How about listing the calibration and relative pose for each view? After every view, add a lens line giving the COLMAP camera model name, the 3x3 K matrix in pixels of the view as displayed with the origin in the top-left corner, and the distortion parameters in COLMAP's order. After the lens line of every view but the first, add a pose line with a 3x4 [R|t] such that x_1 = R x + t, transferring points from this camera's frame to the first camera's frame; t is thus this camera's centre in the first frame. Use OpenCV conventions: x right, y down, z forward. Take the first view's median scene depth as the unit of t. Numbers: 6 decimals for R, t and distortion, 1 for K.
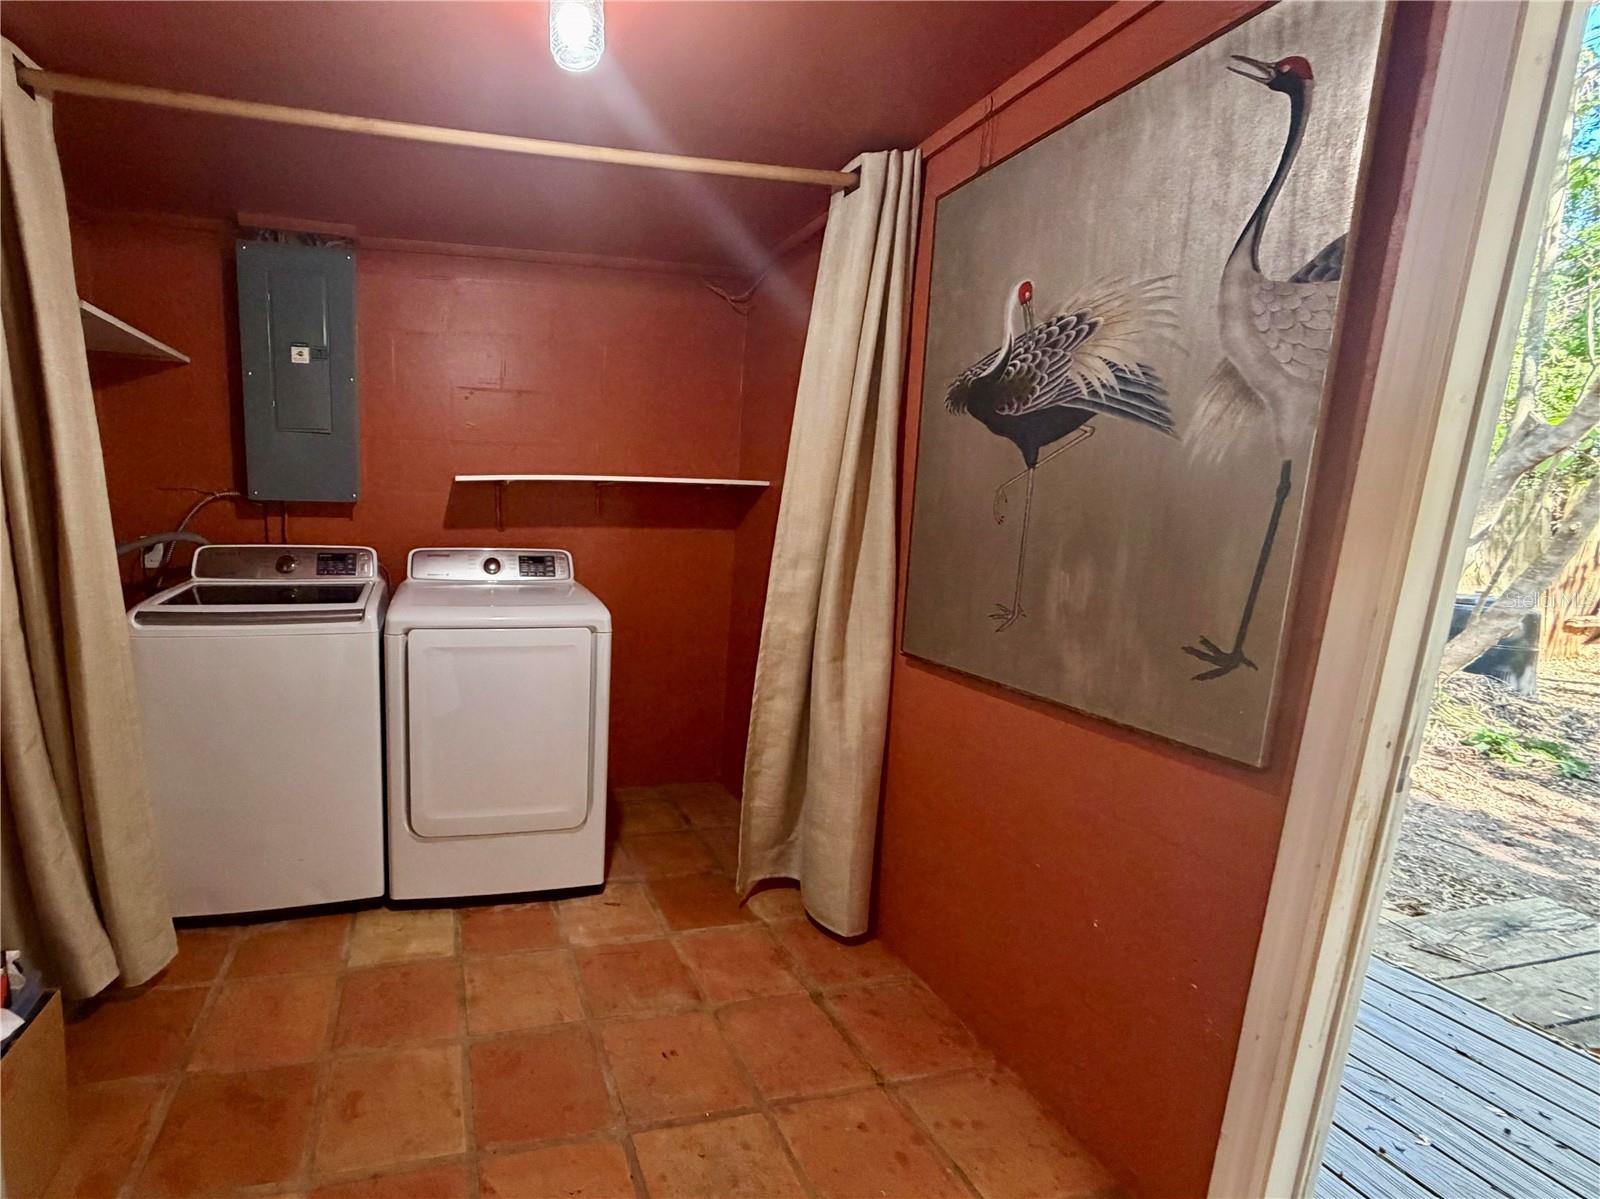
lens RADIAL K [[636.5, 0, 799.0], [0, 636.5, 604.8], [0, 0, 1]] dist [0.000109, -0.000343]
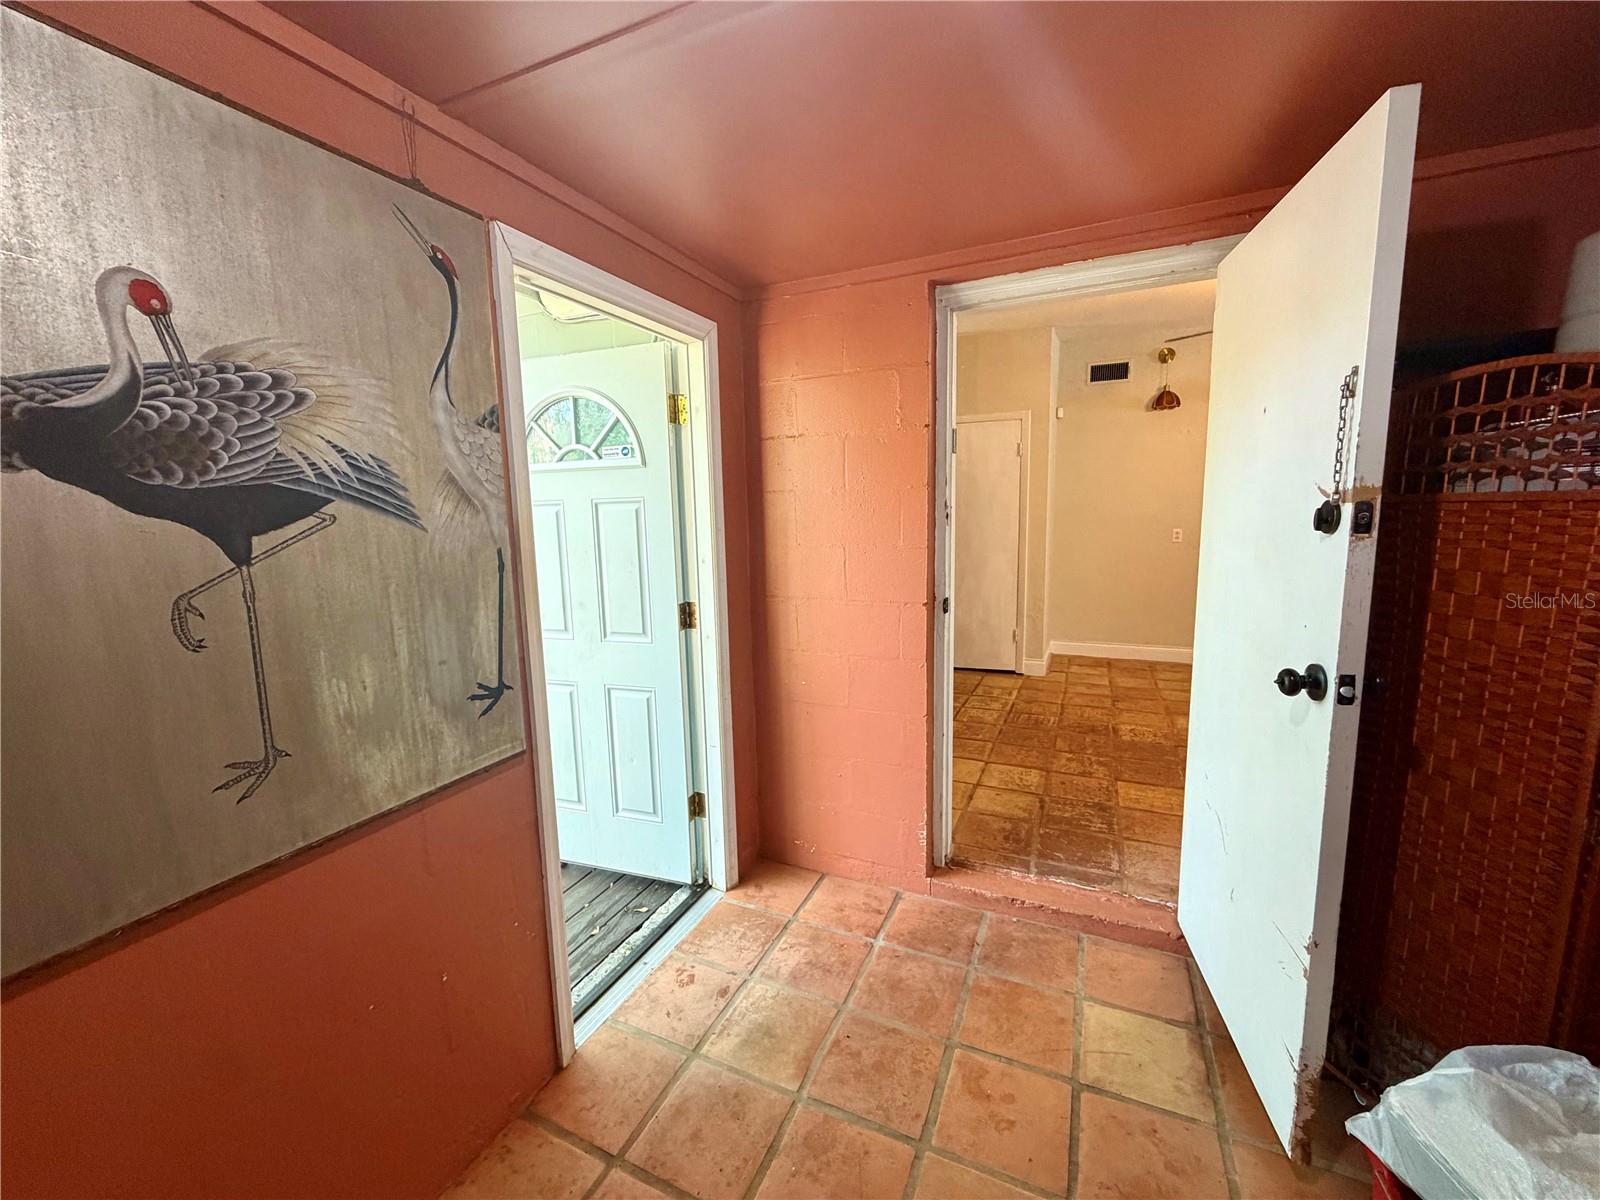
lens RADIAL K [[636.5, 0, 804.8], [0, 636.5, 598.1], [0, 0, 1]] dist [0.000109, -0.000343]
pose [[-0.584574, -0.163914, 0.794610, -0.638149], [0.092820, 0.959438, 0.266201, -0.340371], [-0.806014, 0.229370, -0.545648, 0.971830]]
